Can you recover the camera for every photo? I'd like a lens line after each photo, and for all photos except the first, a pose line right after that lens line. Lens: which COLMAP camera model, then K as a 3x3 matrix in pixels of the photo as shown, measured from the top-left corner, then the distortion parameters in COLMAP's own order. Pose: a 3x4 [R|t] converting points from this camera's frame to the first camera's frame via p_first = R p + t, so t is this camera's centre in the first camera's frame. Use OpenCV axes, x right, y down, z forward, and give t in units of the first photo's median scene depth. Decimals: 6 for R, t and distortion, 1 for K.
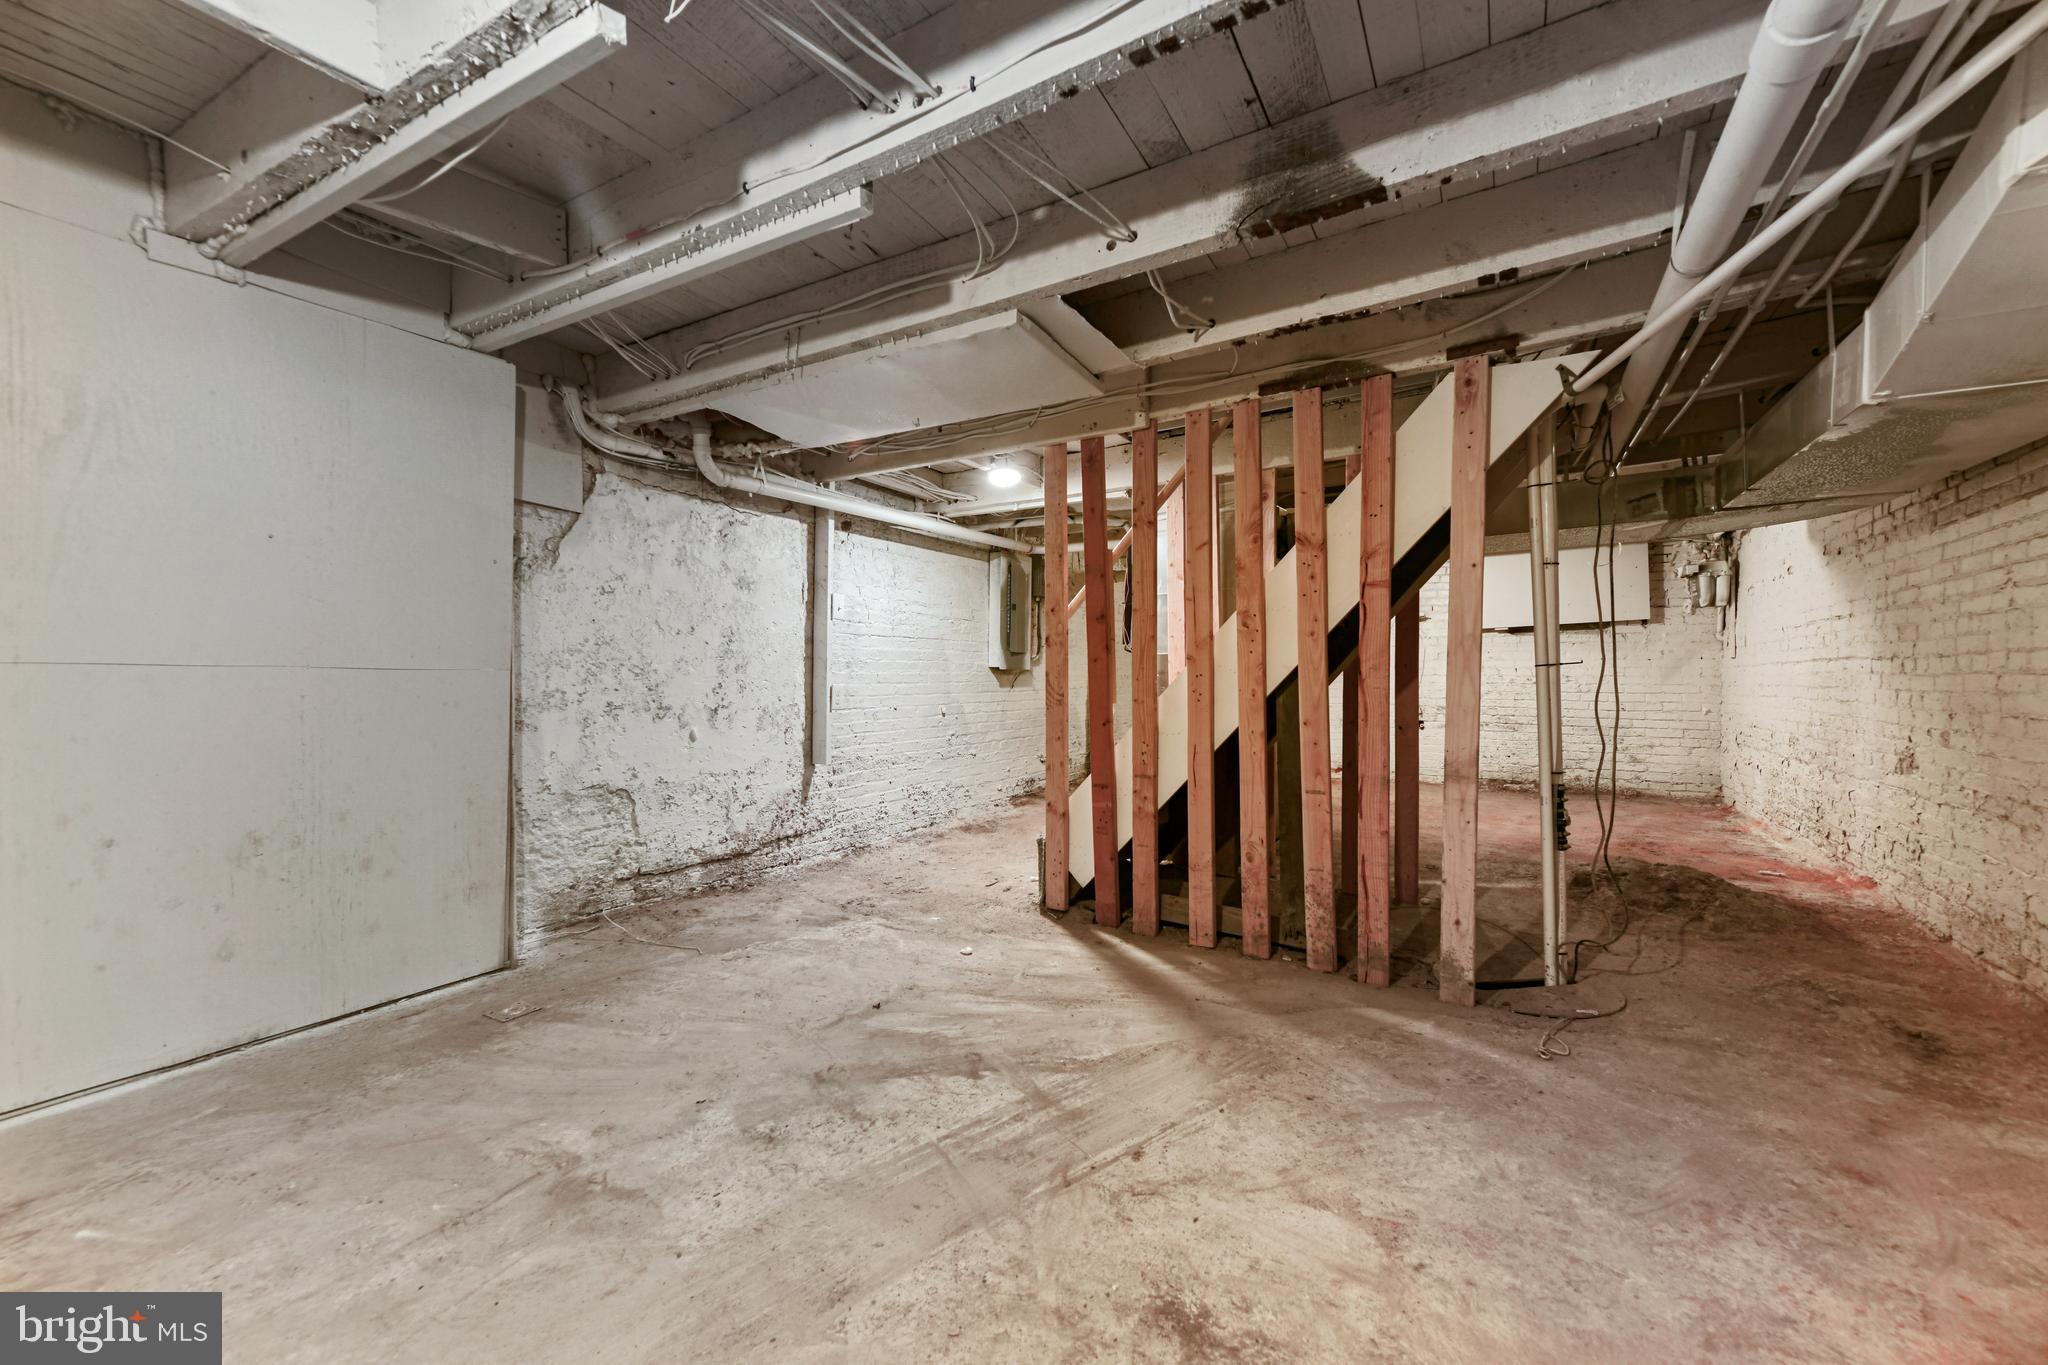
lens RADIAL K [[807.7, 0, 1003.5], [0, 807.7, 702.1], [0, 0, 1]] dist [0.024688, -0.003859]
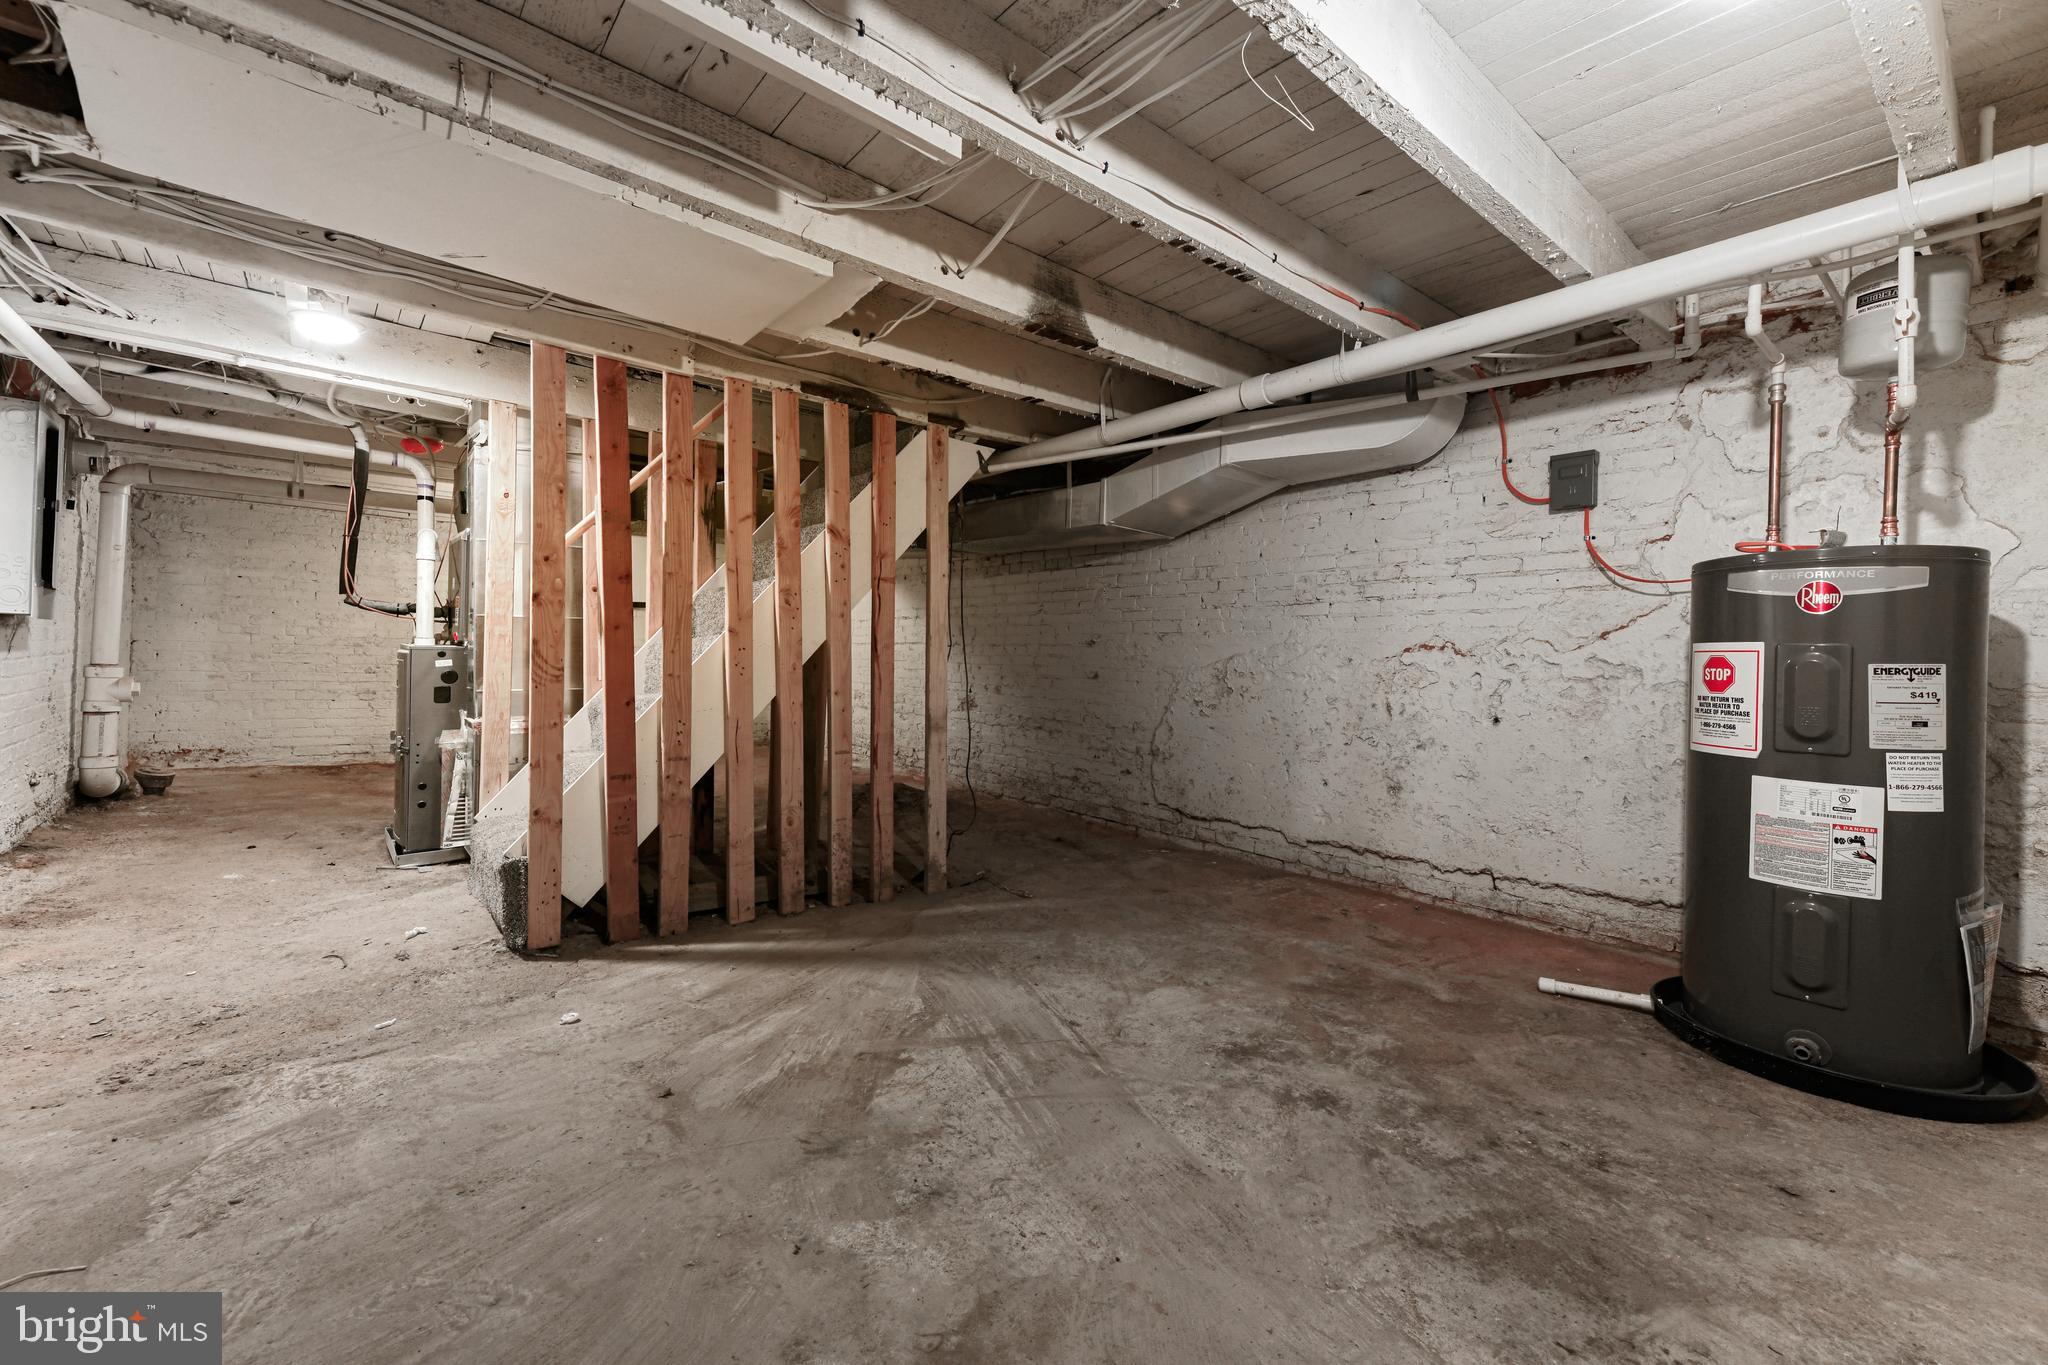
lens RADIAL K [[822.7, 0, 1024.9], [0, 822.7, 670.7], [0, 0, 1]] dist [0.024052, -0.004531]
pose [[0.318183, -0.008003, 0.947996, -0.816183], [0.005866, 0.999962, 0.006473, -0.014457], [-0.948011, 0.003501, 0.318217, 0.476310]]
